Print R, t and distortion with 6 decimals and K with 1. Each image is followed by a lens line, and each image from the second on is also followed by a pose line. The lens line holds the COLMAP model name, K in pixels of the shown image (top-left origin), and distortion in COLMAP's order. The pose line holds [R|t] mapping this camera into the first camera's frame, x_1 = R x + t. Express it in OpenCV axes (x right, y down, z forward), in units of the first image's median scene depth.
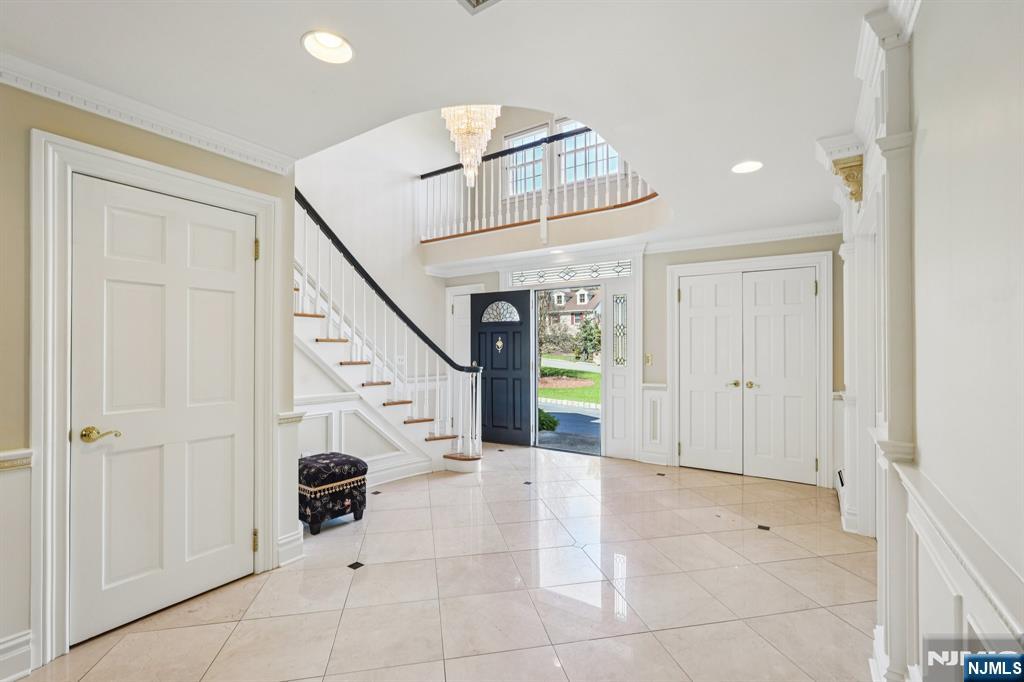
lens RADIAL K [[451.9, 0, 517.6], [0, 451.9, 343.4], [0, 0, 1]] dist [-0.011701, 0.005594]
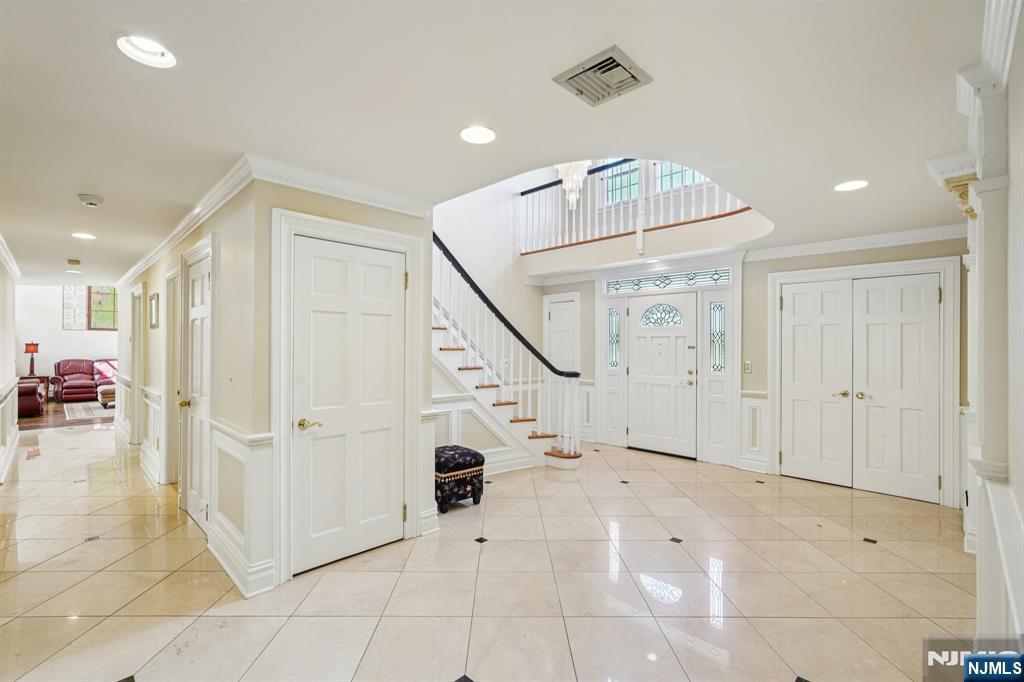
lens RADIAL K [[451.9, 0, 511.5], [0, 451.9, 346.1], [0, 0, 1]] dist [-0.011701, 0.005594]
pose [[0.978713, 0.002719, -0.205216, -0.027889], [-0.000859, 0.999958, 0.009152, -0.029797], [0.205232, -0.008781, 0.978674, -0.130509]]
